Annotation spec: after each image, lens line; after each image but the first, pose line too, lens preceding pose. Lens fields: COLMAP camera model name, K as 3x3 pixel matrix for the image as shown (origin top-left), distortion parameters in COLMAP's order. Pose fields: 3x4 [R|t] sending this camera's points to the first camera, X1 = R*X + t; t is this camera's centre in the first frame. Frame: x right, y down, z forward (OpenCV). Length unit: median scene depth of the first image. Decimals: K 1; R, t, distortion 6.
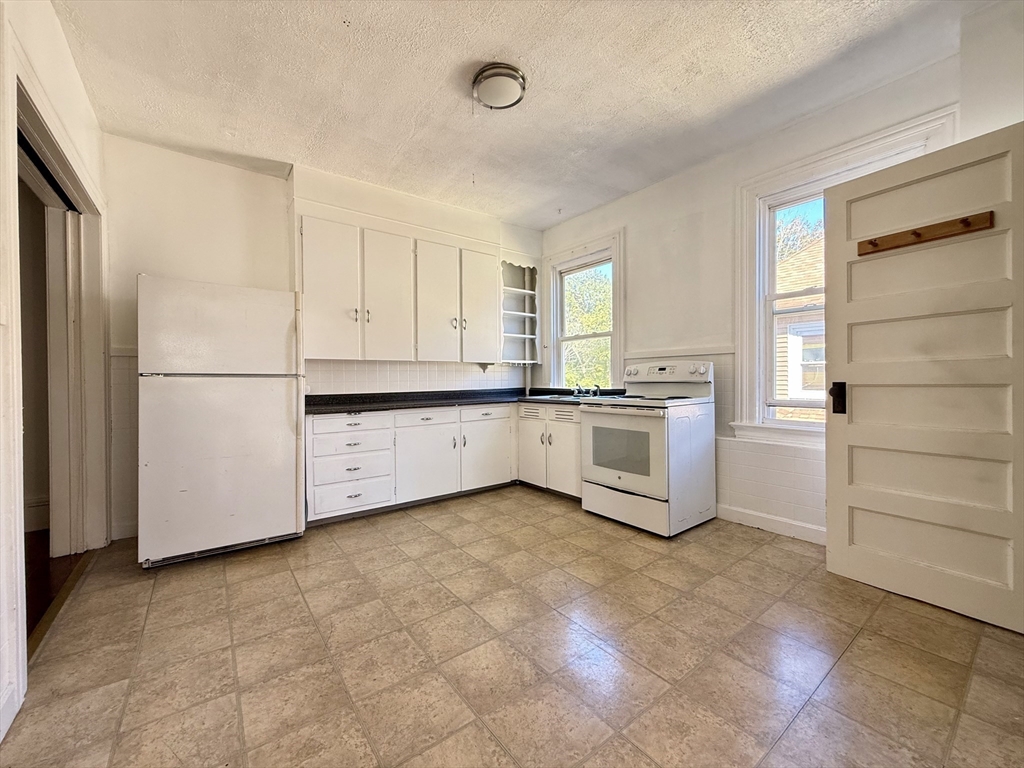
lens RADIAL K [[408.3, 0, 511.1], [0, 408.3, 381.4], [0, 0, 1]] dist [-0.001758, -0.000334]
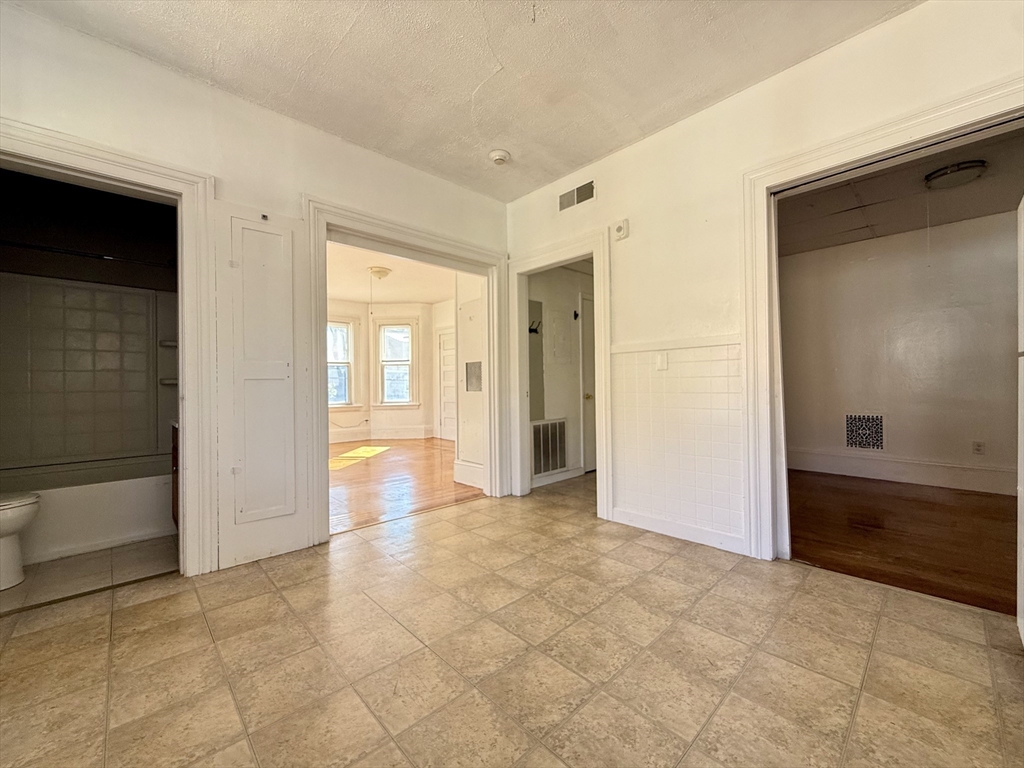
lens RADIAL K [[408.3, 0, 506.2], [0, 408.3, 384.6], [0, 0, 1]] dist [-0.001758, -0.000334]
pose [[-0.994506, 0.021223, -0.102502, 0.018159], [0.021399, 0.999771, -0.000617, 0.020026], [0.102466, -0.002807, -0.994733, 1.990573]]
